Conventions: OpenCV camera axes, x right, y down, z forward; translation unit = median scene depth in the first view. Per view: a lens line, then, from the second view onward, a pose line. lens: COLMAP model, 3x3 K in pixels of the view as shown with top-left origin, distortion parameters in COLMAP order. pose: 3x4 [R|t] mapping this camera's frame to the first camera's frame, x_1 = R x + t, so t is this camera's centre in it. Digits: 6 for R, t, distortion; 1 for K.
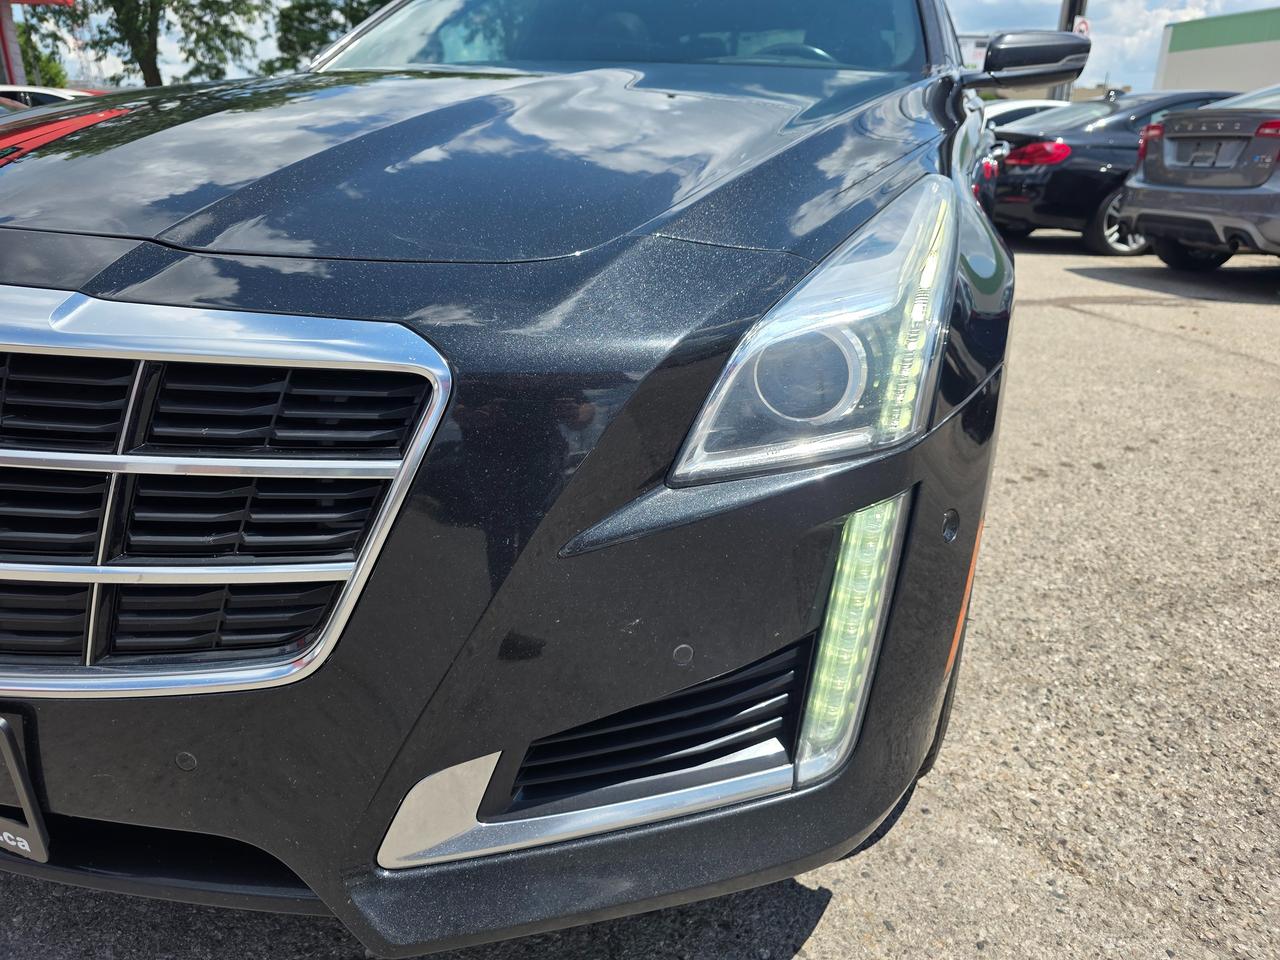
lens RADIAL K [[872.5, 0, 636.8], [0, 872.5, 460.2], [0, 0, 1]] dist [0.055625, -0.049640]
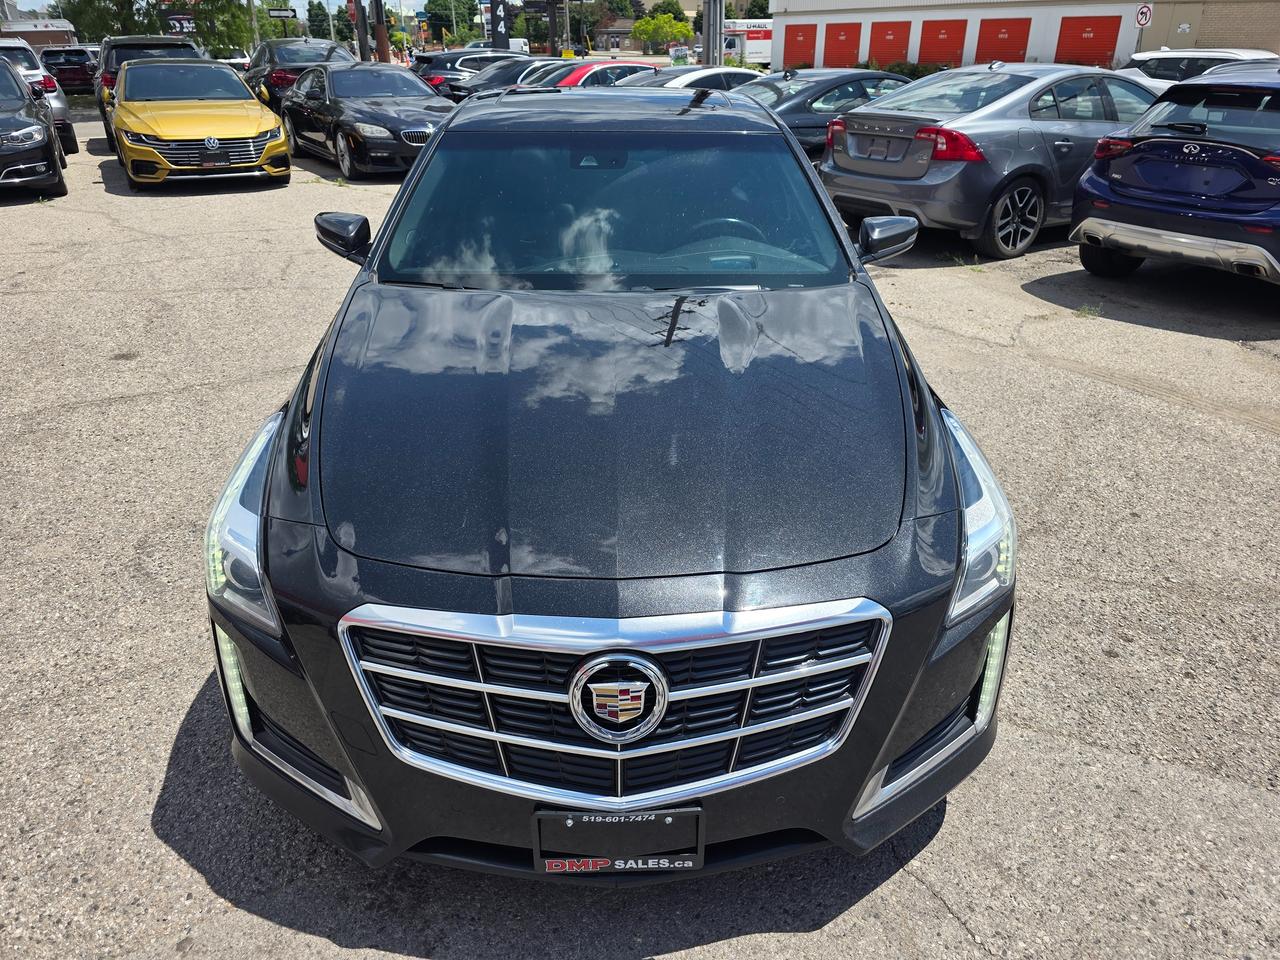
lens RADIAL K [[865.7, 0, 638.0], [0, 865.7, 471.0], [0, 0, 1]] dist [0.050742, -0.050329]
pose [[0.927932, -0.175631, 0.328780, -1.021811], [0.136255, 0.980819, 0.139384, -0.594134], [-0.346954, -0.084541, 0.934064, -0.608383]]
